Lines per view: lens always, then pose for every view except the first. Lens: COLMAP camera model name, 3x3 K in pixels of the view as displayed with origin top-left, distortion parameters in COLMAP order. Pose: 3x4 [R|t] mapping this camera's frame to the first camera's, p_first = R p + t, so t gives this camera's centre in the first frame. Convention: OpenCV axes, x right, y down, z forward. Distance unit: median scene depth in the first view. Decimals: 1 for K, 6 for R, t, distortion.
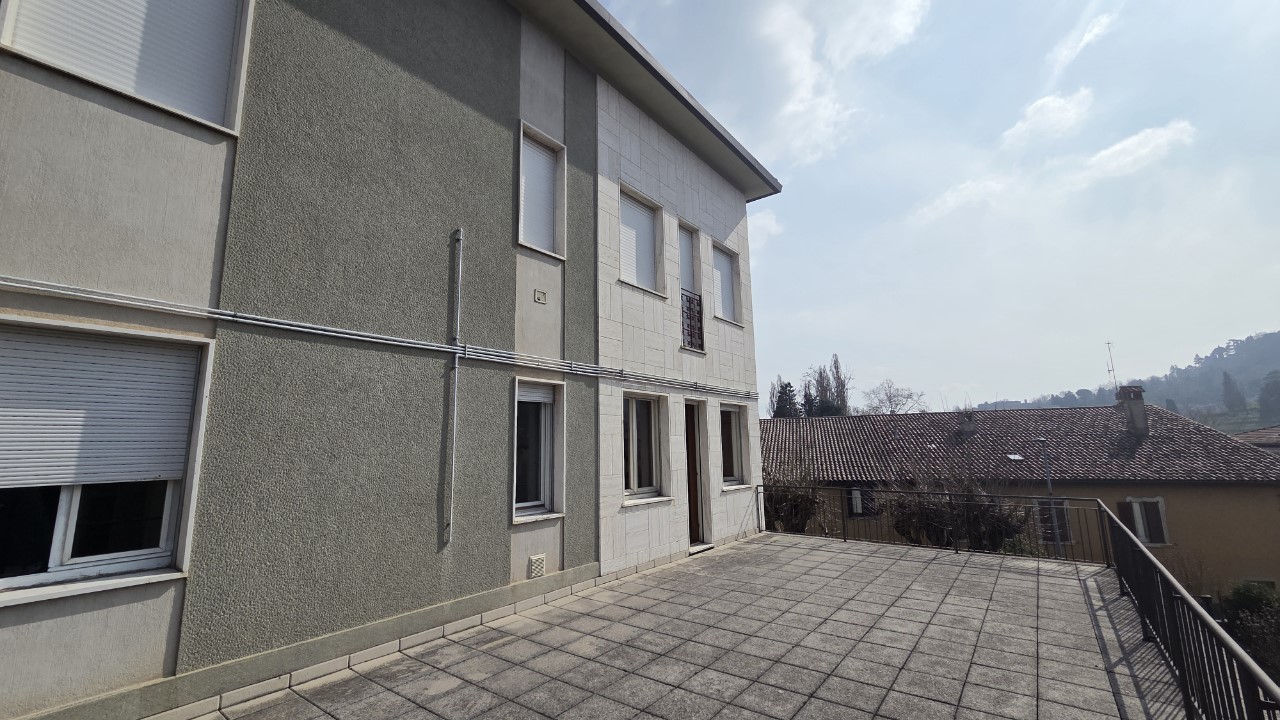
lens RADIAL K [[524.5, 0, 634.7], [0, 524.5, 358.9], [0, 0, 1]] dist [0.001942, -0.000544]
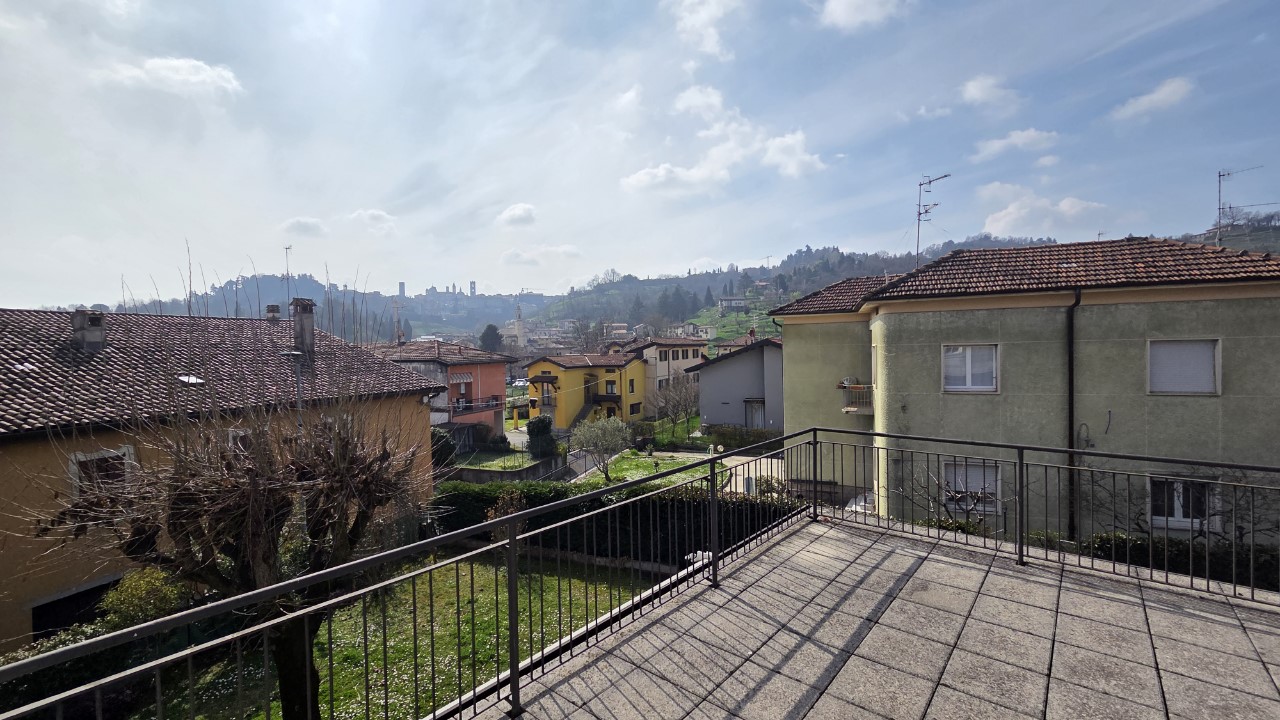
lens RADIAL K [[524.5, 0, 640.8], [0, 524.5, 358.2], [0, 0, 1]] dist [0.001942, -0.000544]
pose [[0.060225, -0.004038, 0.998177, 0.251972], [-0.146000, 0.989202, 0.012810, 0.281081], [-0.987450, -0.146505, 0.058985, 1.679619]]
